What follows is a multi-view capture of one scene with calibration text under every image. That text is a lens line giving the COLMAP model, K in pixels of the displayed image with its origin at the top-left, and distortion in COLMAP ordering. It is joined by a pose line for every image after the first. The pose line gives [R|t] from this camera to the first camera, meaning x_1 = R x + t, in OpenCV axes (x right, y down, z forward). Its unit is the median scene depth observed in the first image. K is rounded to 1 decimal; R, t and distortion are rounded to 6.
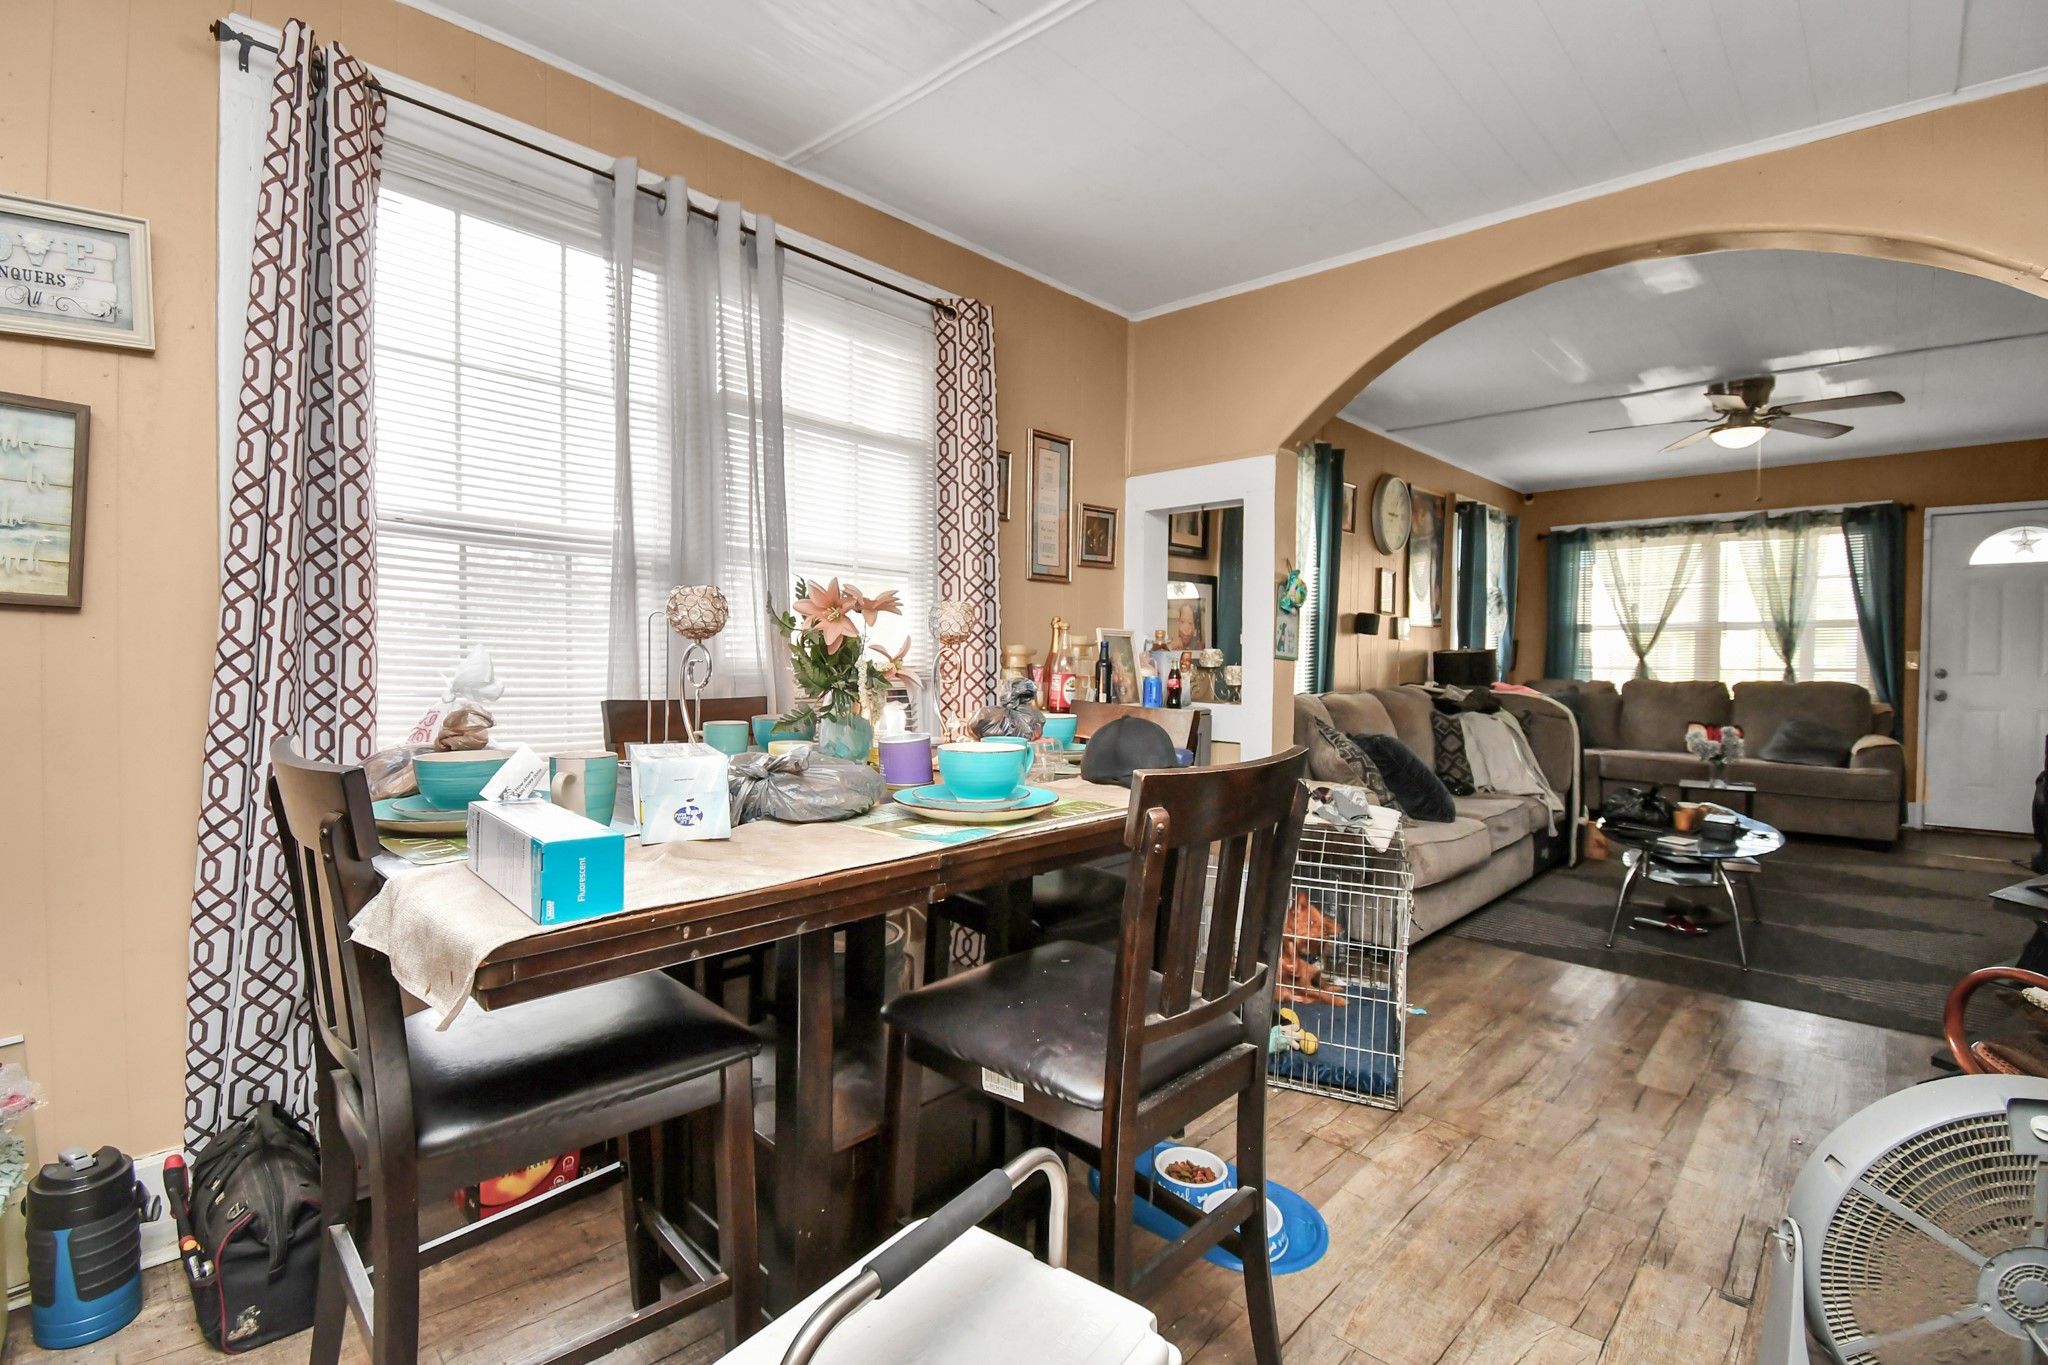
lens RADIAL K [[985.0, 0, 1028.1], [0, 985.0, 688.4], [0, 0, 1]] dist [-0.004919, -0.002100]
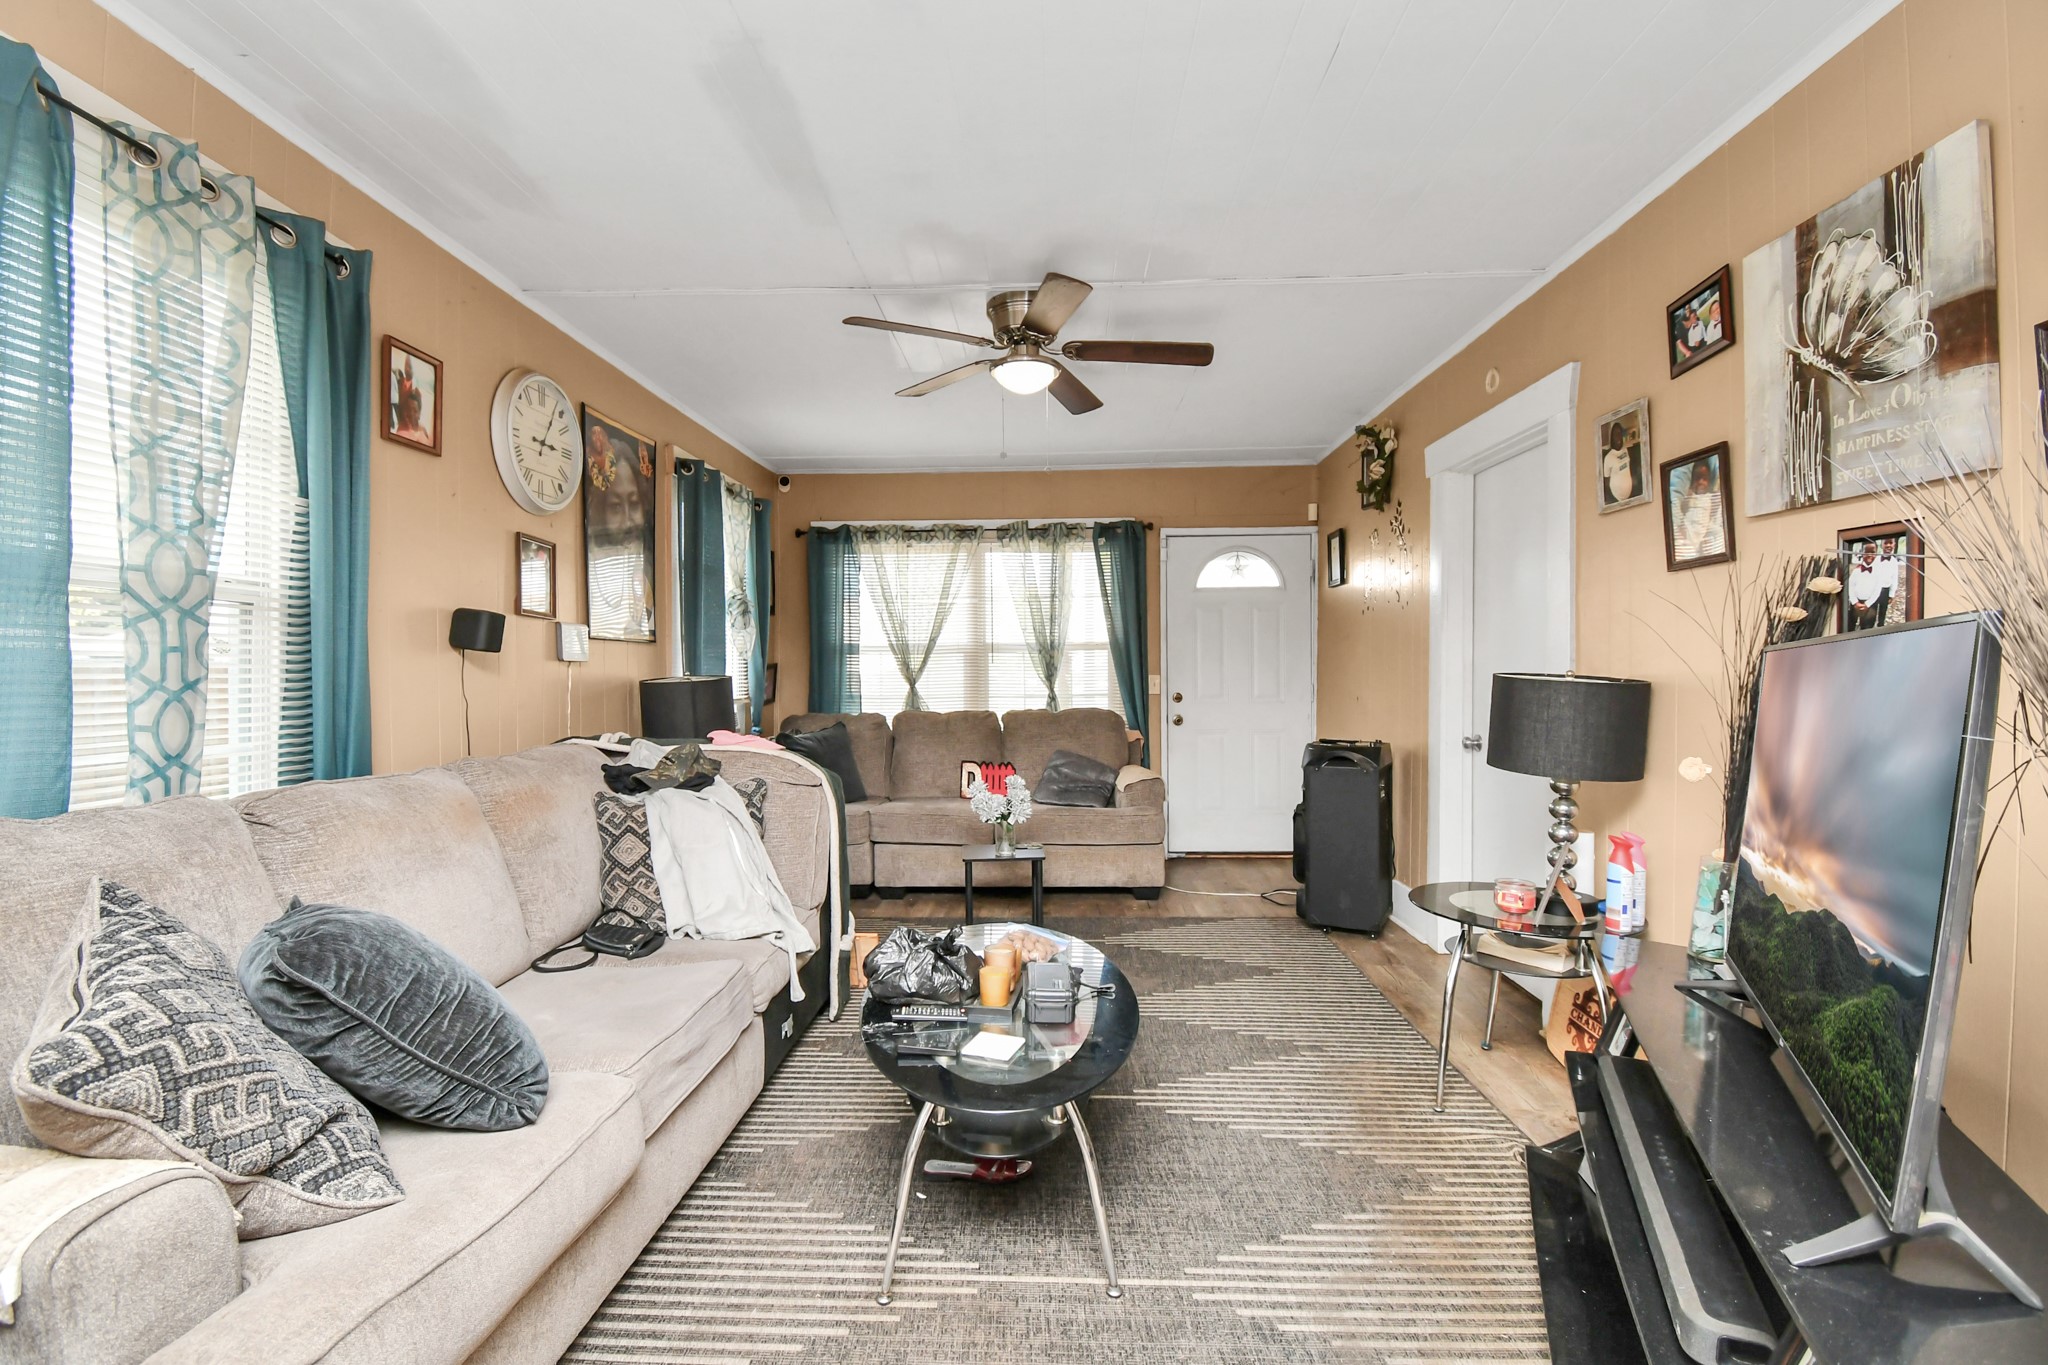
lens RADIAL K [[985.0, 0, 1027.0], [0, 985.0, 684.8], [0, 0, 1]] dist [-0.004919, -0.002100]
pose [[0.777449, -0.011859, 0.628835, 0.185368], [0.028978, 0.999436, -0.016979, -0.014908], [-0.628279, 0.031422, 0.777354, 0.307882]]
